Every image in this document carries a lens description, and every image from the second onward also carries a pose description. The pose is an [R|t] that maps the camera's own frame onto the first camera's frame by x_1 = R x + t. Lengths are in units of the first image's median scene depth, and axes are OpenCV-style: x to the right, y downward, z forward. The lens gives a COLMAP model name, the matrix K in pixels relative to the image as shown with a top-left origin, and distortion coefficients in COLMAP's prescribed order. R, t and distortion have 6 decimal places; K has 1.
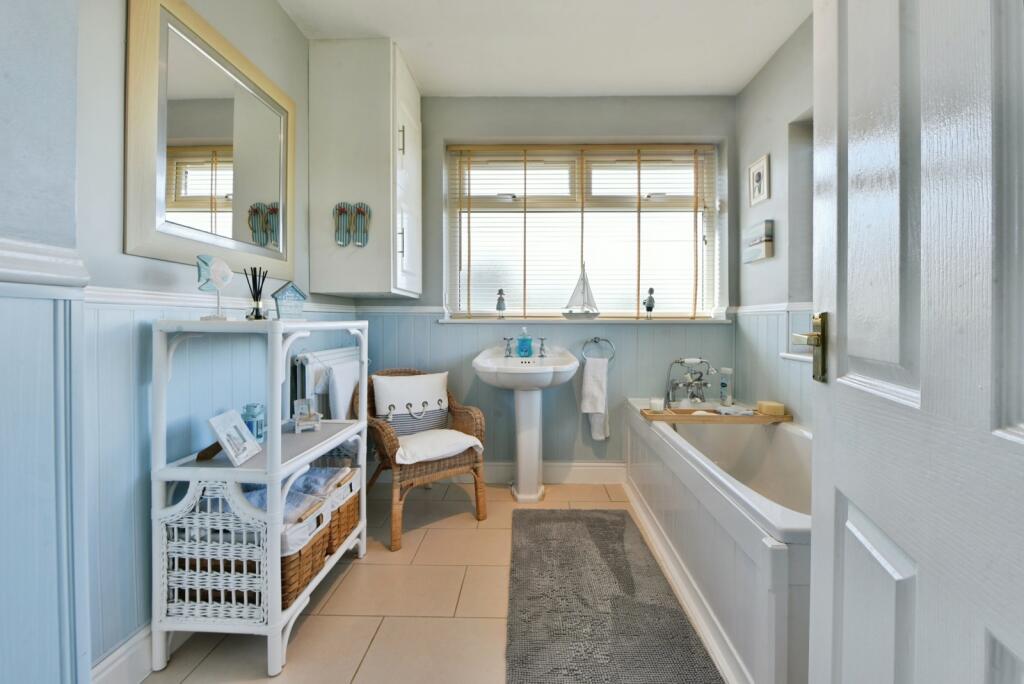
lens RADIAL K [[455.0, 0, 524.8], [0, 455.0, 318.4], [0, 0, 1]] dist [-0.001687, -0.000384]
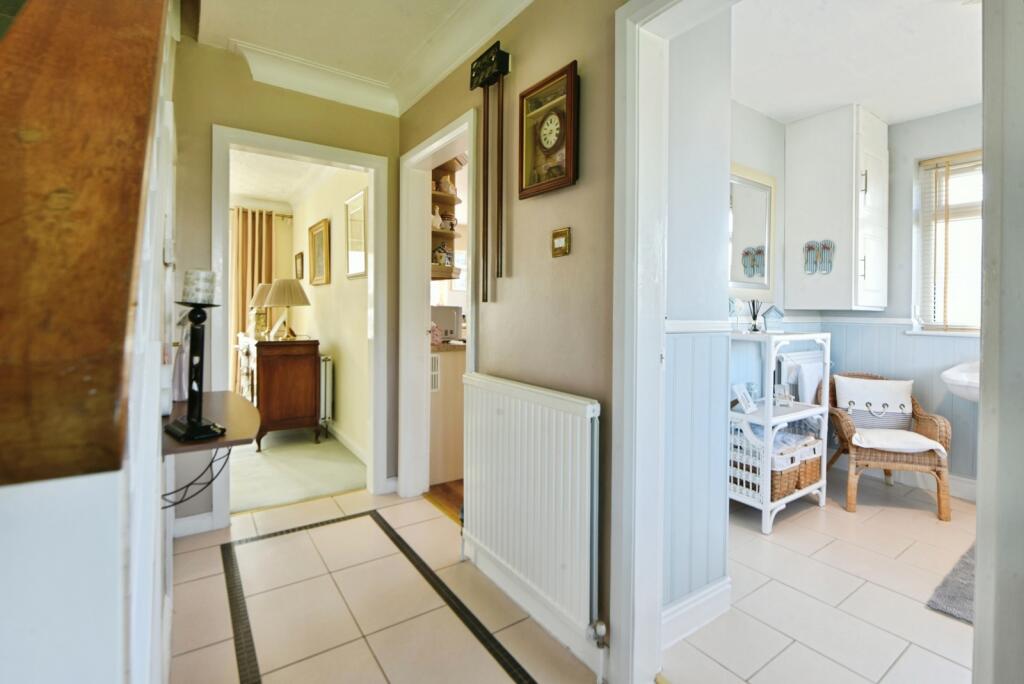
lens RADIAL K [[475.6, 0, 515.1], [0, 475.6, 309.9], [0, 0, 1]] dist [-0.023560, 0.001662]
pose [[0.596928, 0.010862, -0.802221, 0.203231], [-0.014525, 0.999891, 0.002731, -0.051334], [0.802163, 0.010022, 0.597020, -0.550221]]
